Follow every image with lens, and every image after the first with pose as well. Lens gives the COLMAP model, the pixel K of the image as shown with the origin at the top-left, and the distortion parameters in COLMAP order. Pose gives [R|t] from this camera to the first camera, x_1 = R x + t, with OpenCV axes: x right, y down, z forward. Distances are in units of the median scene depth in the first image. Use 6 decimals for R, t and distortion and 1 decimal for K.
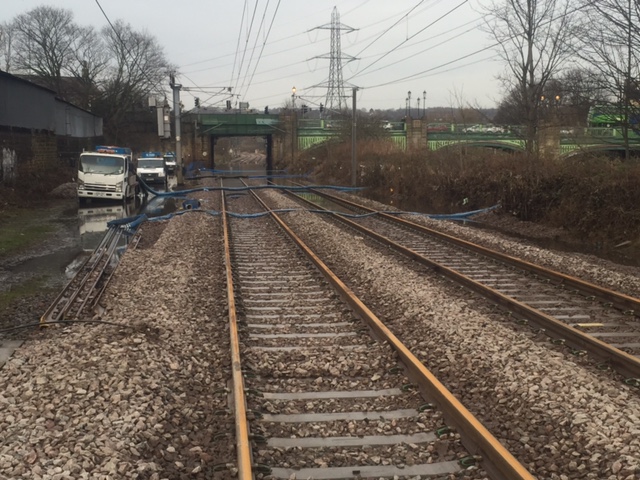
lens RADIAL K [[976.4, 0, 320.0], [0, 976.4, 240.0], [0, 0, 1]] dist [0.140602, -0.036350]
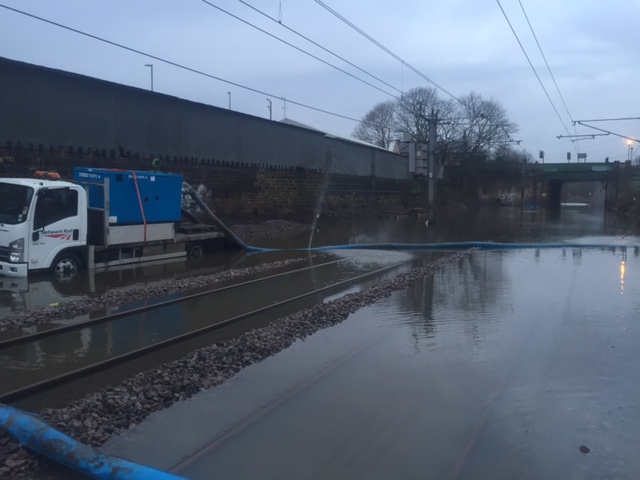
lens RADIAL K [[536.9, 0, 320.0], [0, 536.9, 240.0], [0, 0, 1]] dist [0.051249, -0.002258]
pose [[0.841632, 0.060295, -0.536674, 0.023148], [-0.062240, 0.997956, 0.014511, -0.024542], [0.536452, 0.021190, 0.843665, 0.290023]]
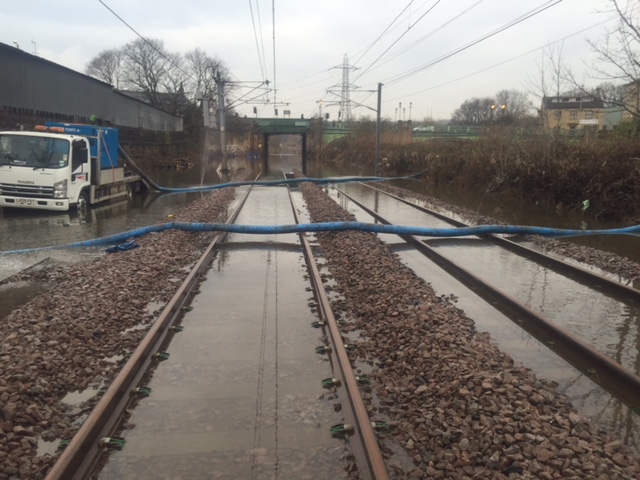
lens RADIAL K [[536.9, 0, 320.0], [0, 536.9, 240.0], [0, 0, 1]] dist [0.051249, -0.002258]
pose [[0.999744, 0.011730, -0.019325, -0.012568], [-0.010099, 0.996544, 0.082454, -0.017047], [0.020226, -0.082237, 0.996408, 0.217711]]
